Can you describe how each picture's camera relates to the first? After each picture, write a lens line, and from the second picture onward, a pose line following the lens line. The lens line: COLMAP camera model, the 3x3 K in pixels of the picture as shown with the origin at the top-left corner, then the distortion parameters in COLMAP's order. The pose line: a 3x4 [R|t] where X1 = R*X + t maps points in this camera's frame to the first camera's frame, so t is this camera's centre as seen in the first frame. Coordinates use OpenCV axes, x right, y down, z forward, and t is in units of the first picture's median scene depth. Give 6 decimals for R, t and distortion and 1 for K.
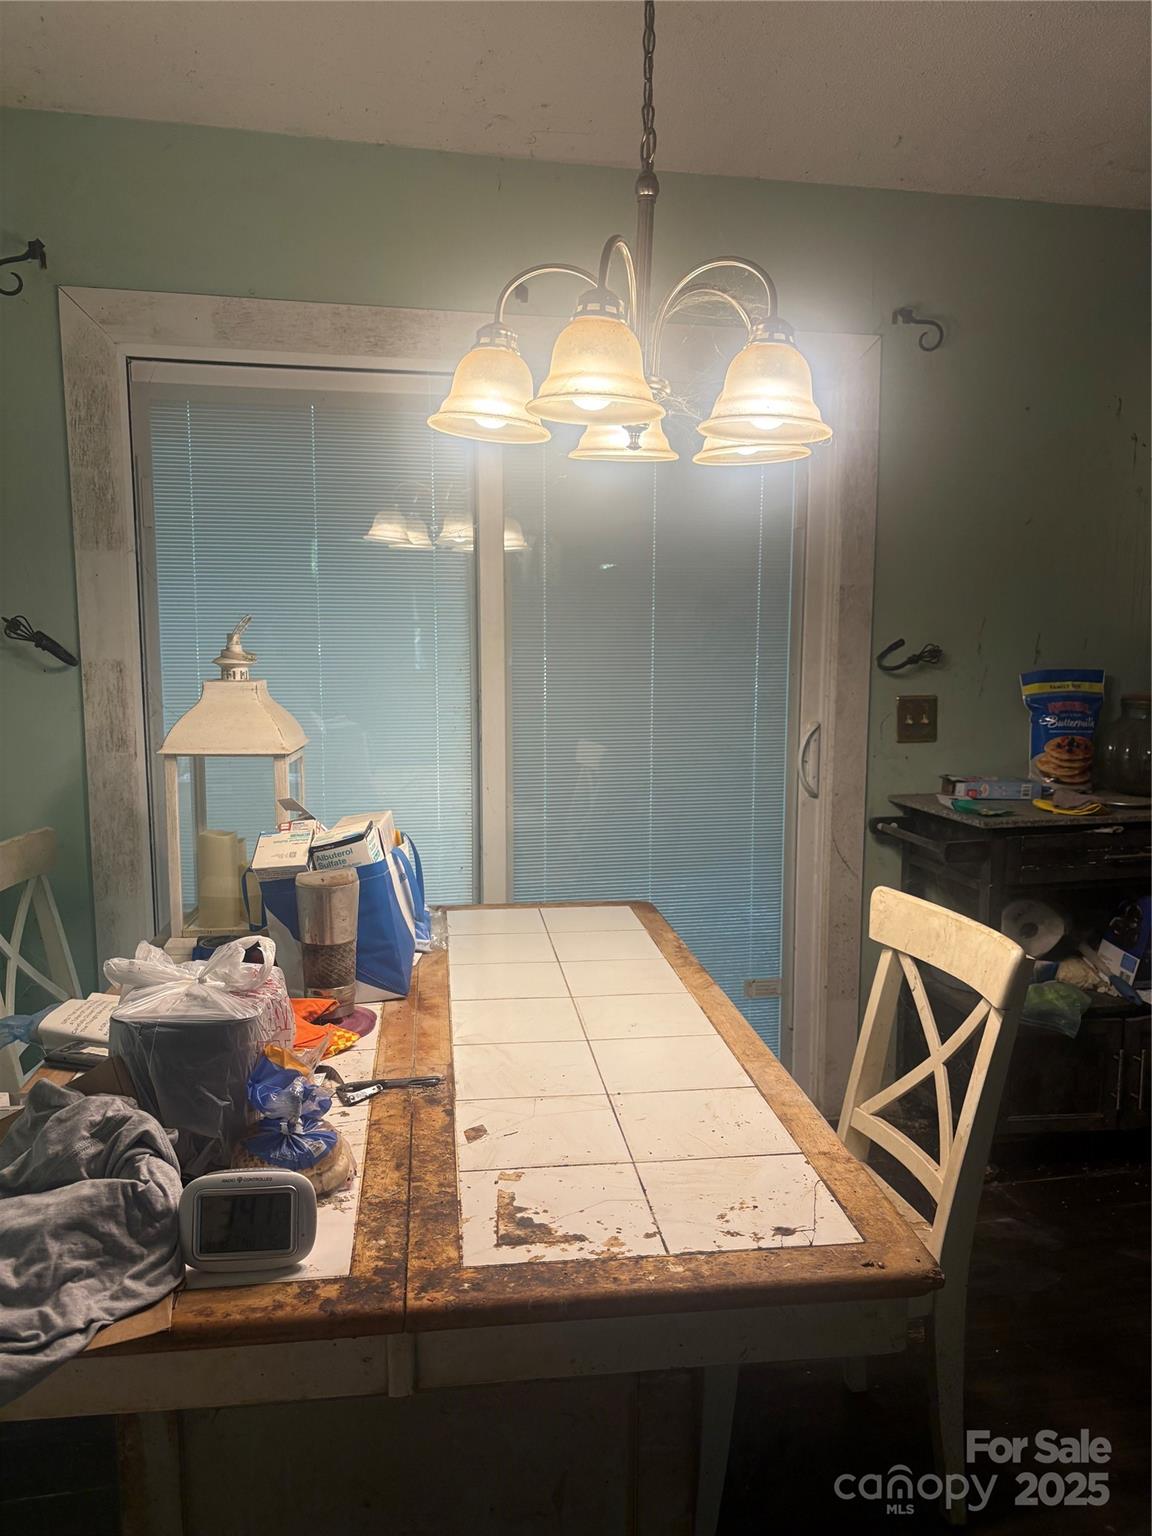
lens RADIAL K [[1174.6, 0, 588.1], [0, 1174.6, 776.9], [0, 0, 1]] dist [0.052825, -0.059418]
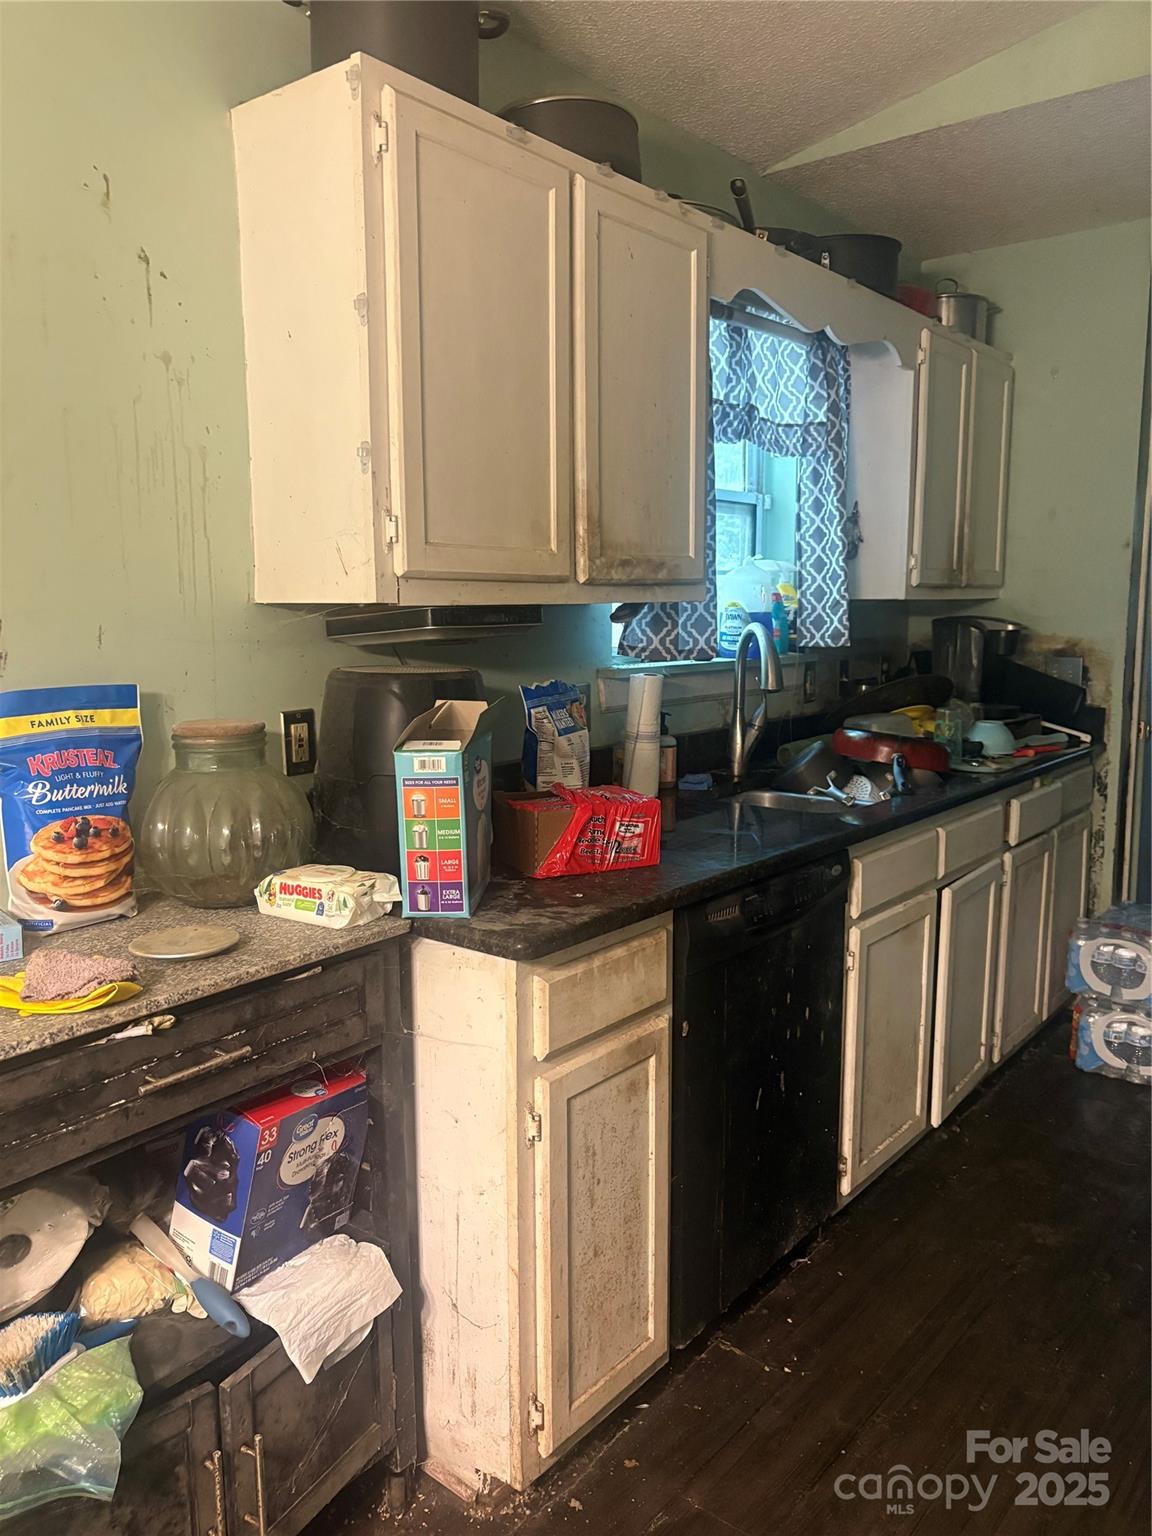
lens RADIAL K [[1174.6, 0, 568.3], [0, 1174.6, 767.3], [0, 0, 1]] dist [0.052825, -0.059418]
pose [[0.790105, -0.097358, 0.605191, 0.265782], [0.091886, 0.994962, 0.040101, -0.057045], [-0.606046, 0.023924, 0.795070, 0.460367]]
